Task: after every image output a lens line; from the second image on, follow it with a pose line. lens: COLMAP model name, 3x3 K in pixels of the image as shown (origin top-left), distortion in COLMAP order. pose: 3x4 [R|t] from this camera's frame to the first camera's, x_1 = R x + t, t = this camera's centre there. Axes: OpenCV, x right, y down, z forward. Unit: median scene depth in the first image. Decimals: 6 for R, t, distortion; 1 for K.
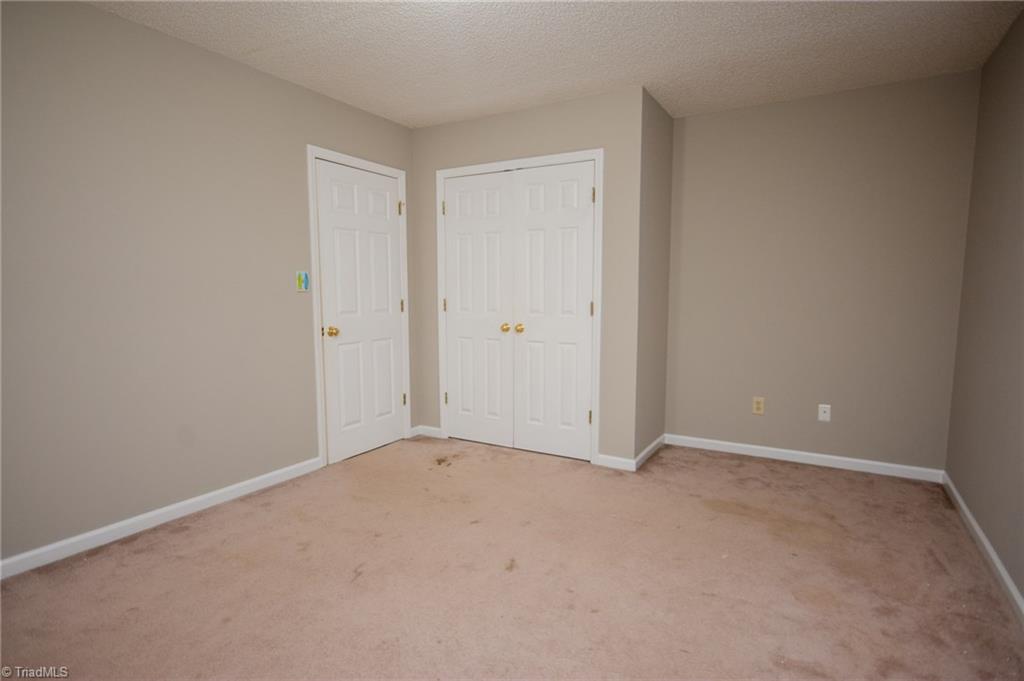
lens RADIAL K [[529.2, 0, 511.7], [0, 529.2, 336.2], [0, 0, 1]] dist [-0.000991, -0.000257]
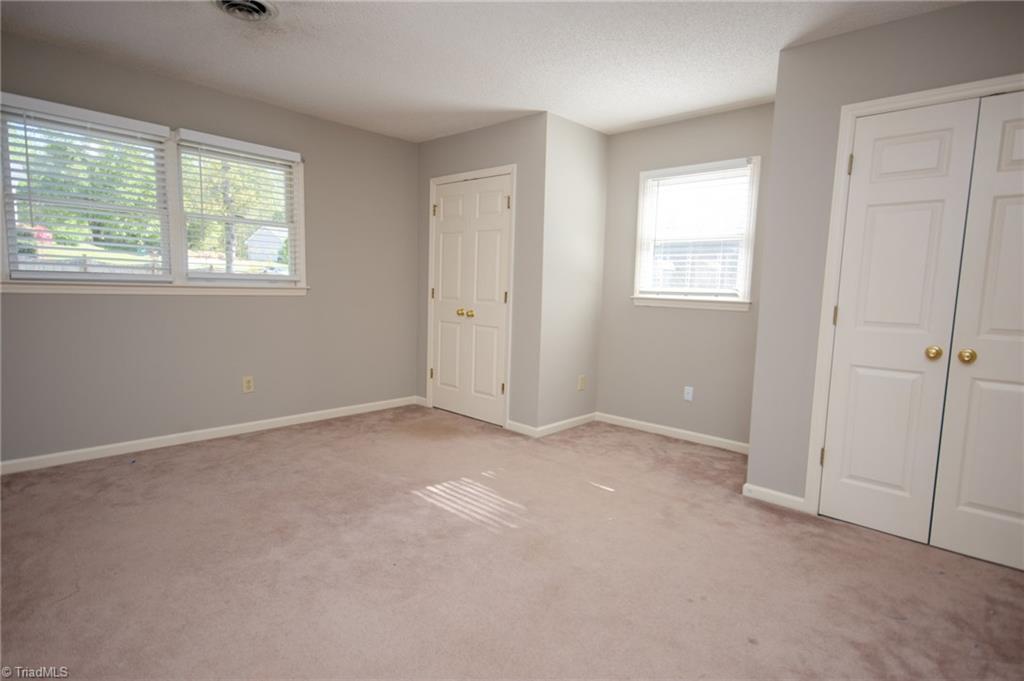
lens RADIAL K [[549.8, 0, 500.9], [0, 549.8, 336.3], [0, 0, 1]] dist [0.010935, 0.003382]
pose [[0.973850, 0.047653, -0.222137, 0.309076], [-0.046810, 0.998863, 0.009060, 0.019132], [0.222316, 0.001575, 0.974973, -0.160635]]
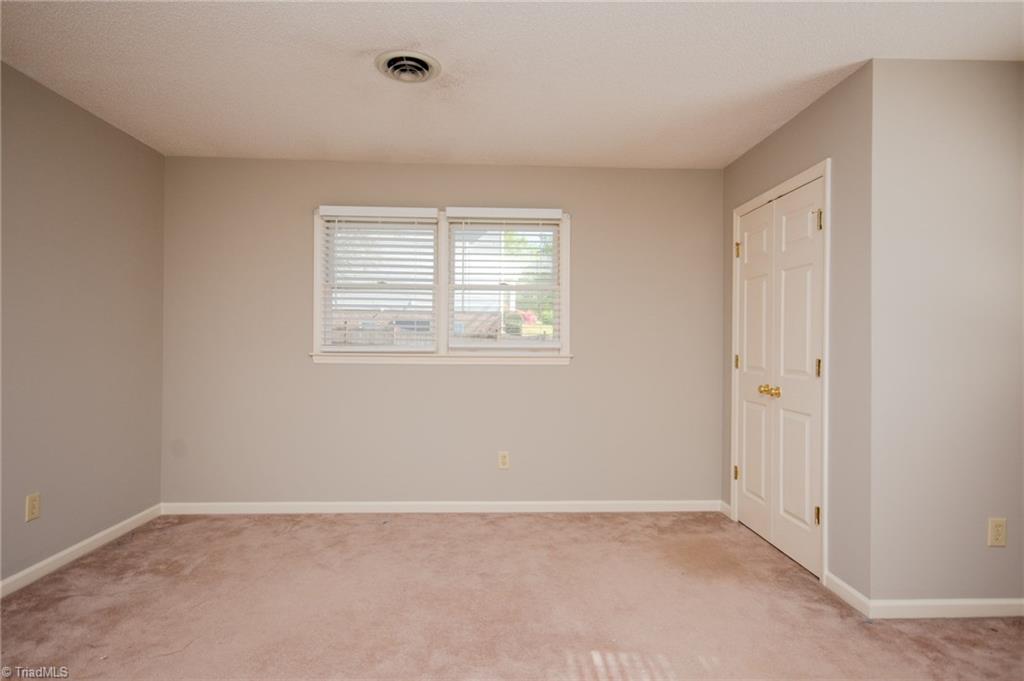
lens RADIAL K [[549.8, 0, 510.7], [0, 549.8, 342.3], [0, 0, 1]] dist [0.010935, 0.003382]
pose [[0.547245, -0.004428, -0.836961, 0.428447], [-0.082787, 0.994796, -0.059394, -0.005152], [0.832868, 0.101792, 0.544031, 0.177176]]
